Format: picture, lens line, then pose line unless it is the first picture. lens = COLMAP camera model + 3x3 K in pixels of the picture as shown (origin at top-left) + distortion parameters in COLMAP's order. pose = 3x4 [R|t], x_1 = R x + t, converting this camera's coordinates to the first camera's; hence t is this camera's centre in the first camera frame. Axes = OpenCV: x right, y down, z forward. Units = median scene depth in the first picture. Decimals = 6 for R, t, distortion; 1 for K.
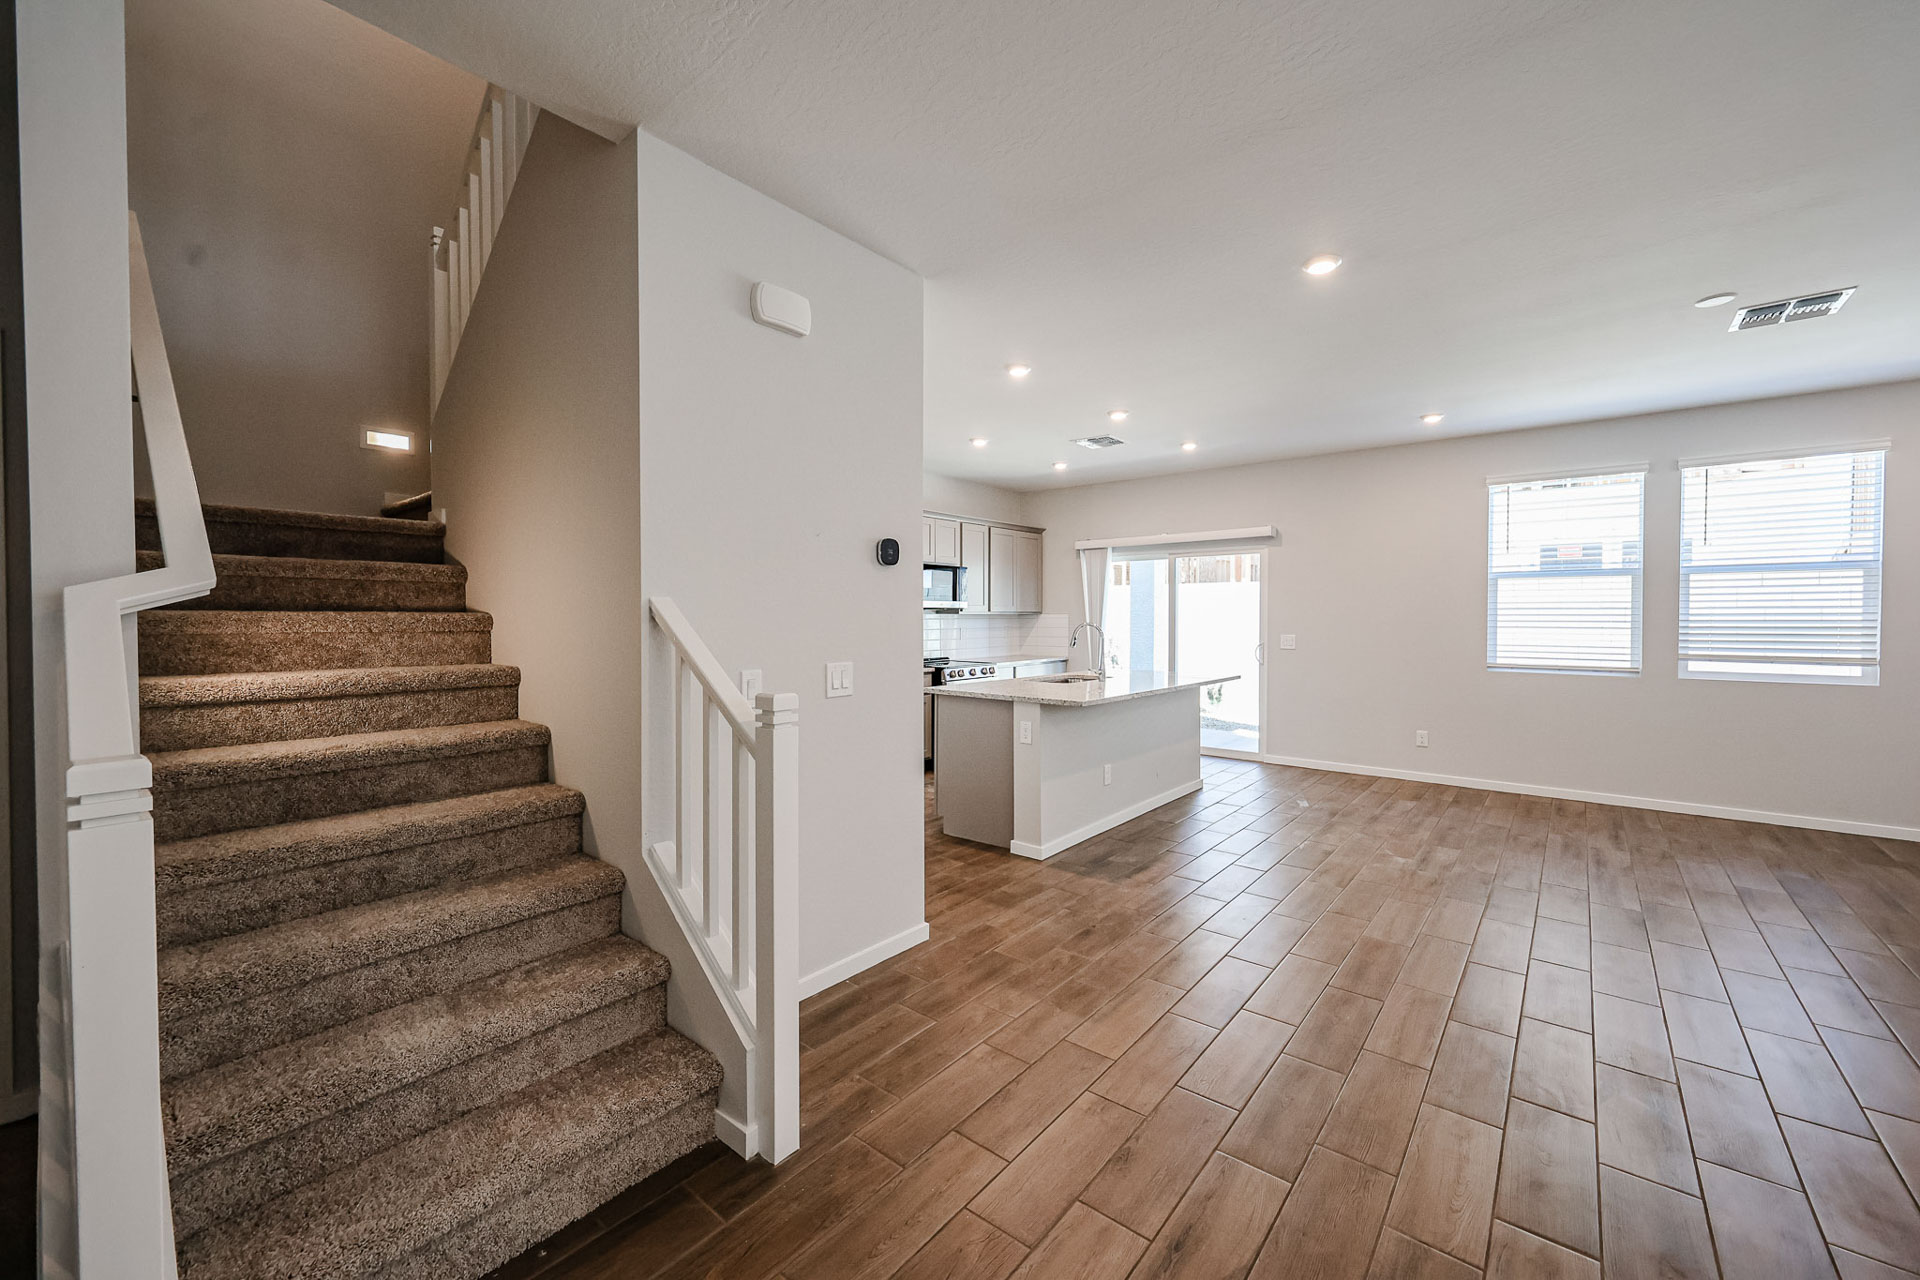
lens RADIAL K [[756.3, 0, 960.0], [0, 756.3, 640.0], [0, 0, 1]] dist [-0.044614, -0.000028]
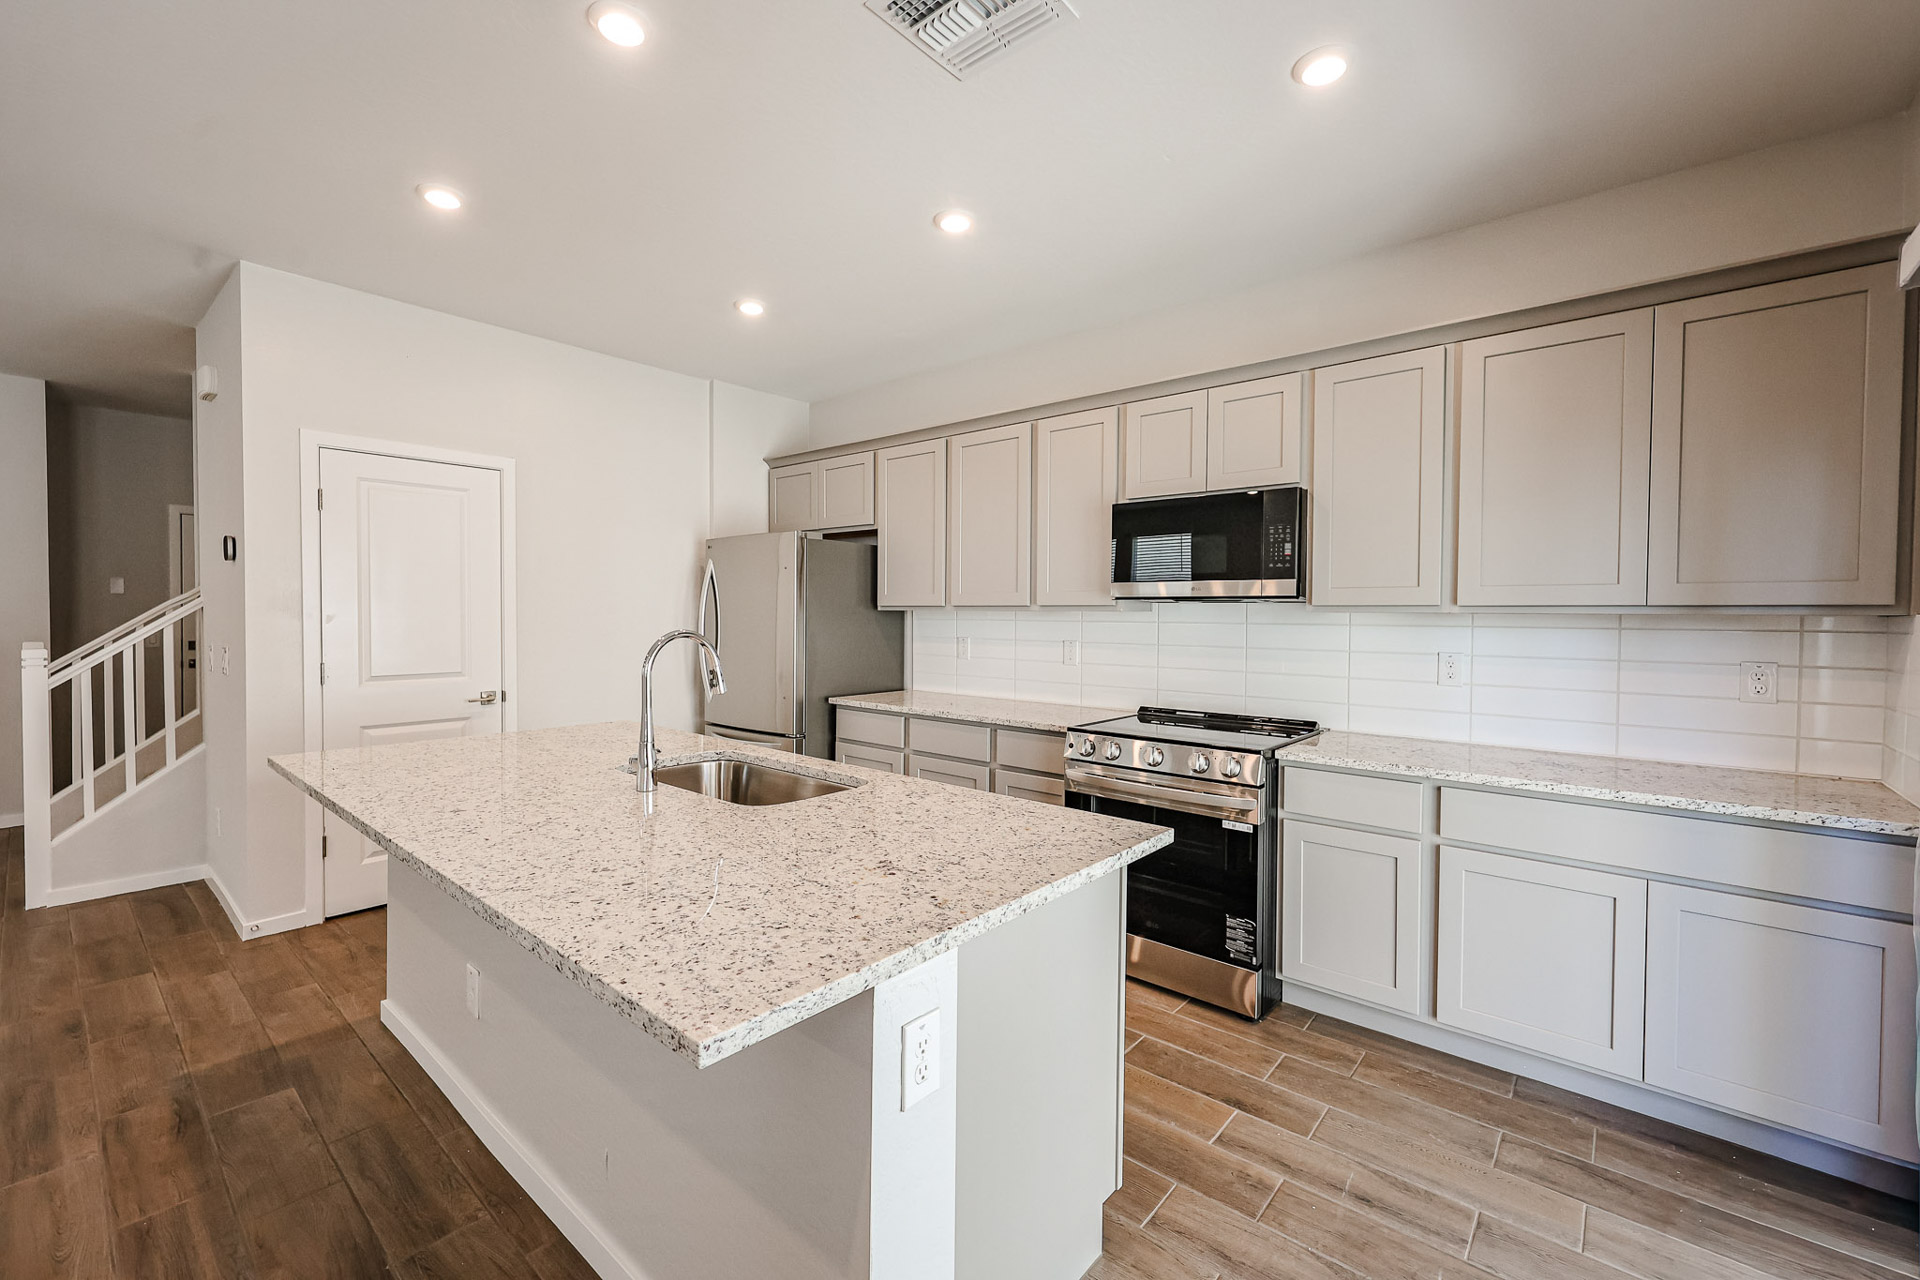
lens RADIAL K [[795.5, 0, 946.8], [0, 795.5, 627.6], [0, 0, 1]] dist [-0.000505, -0.000006]
pose [[-0.029798, 0.027251, -0.999184, 0.875389], [-0.033836, 0.999028, 0.028256, -0.063259], [0.998983, 0.034650, -0.028847, 1.774763]]
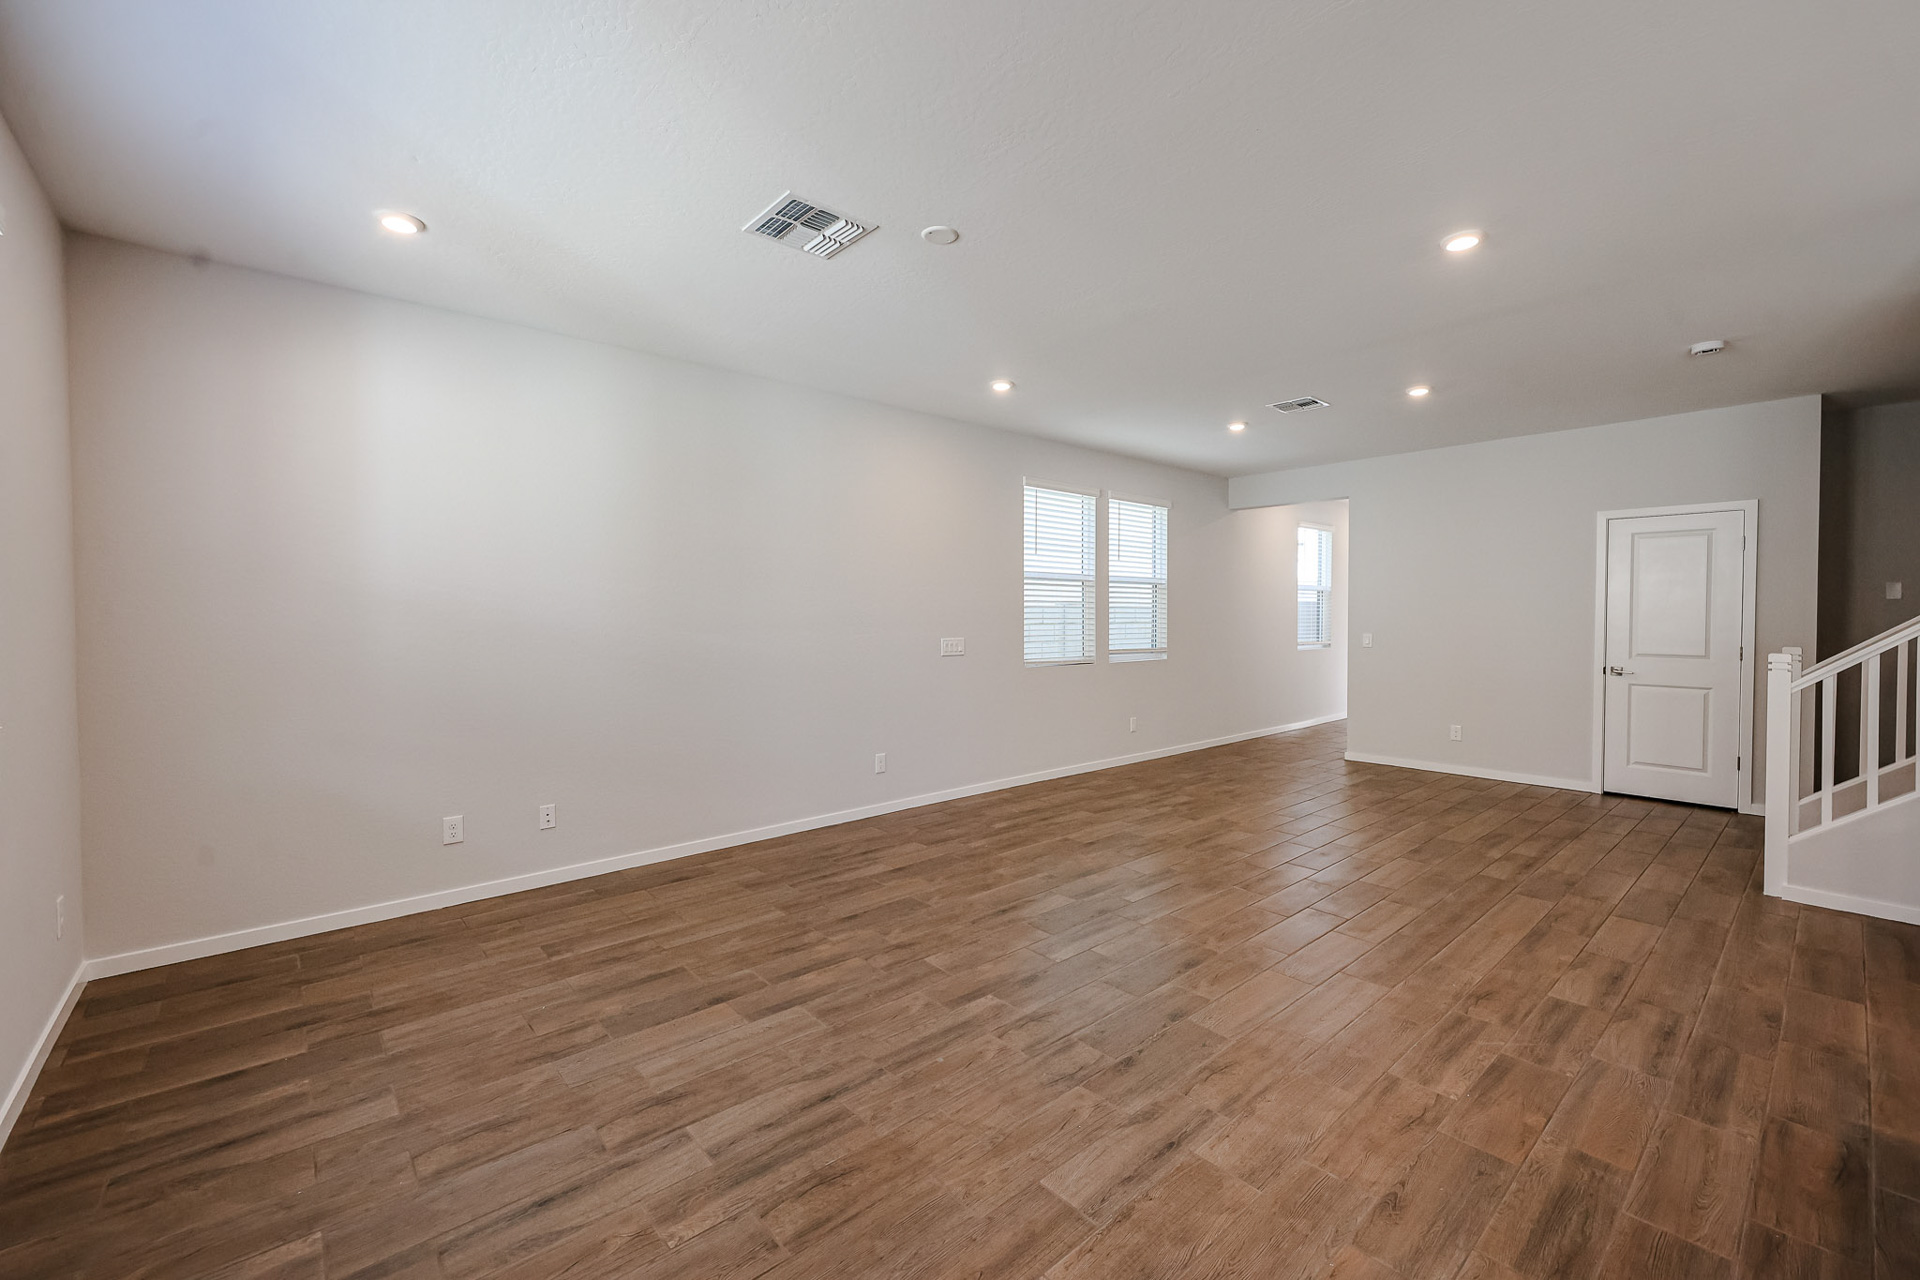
lens RADIAL K [[786.0, 0, 960.0], [0, 786.0, 640.0], [0, 0, 1]] dist [0.002712, 0.000350]
pose [[-0.986047, 0.005567, 0.166376, 0.820528], [0.015664, 0.998109, 0.059433, -0.068838], [-0.165730, 0.061209, -0.984270, 1.822356]]
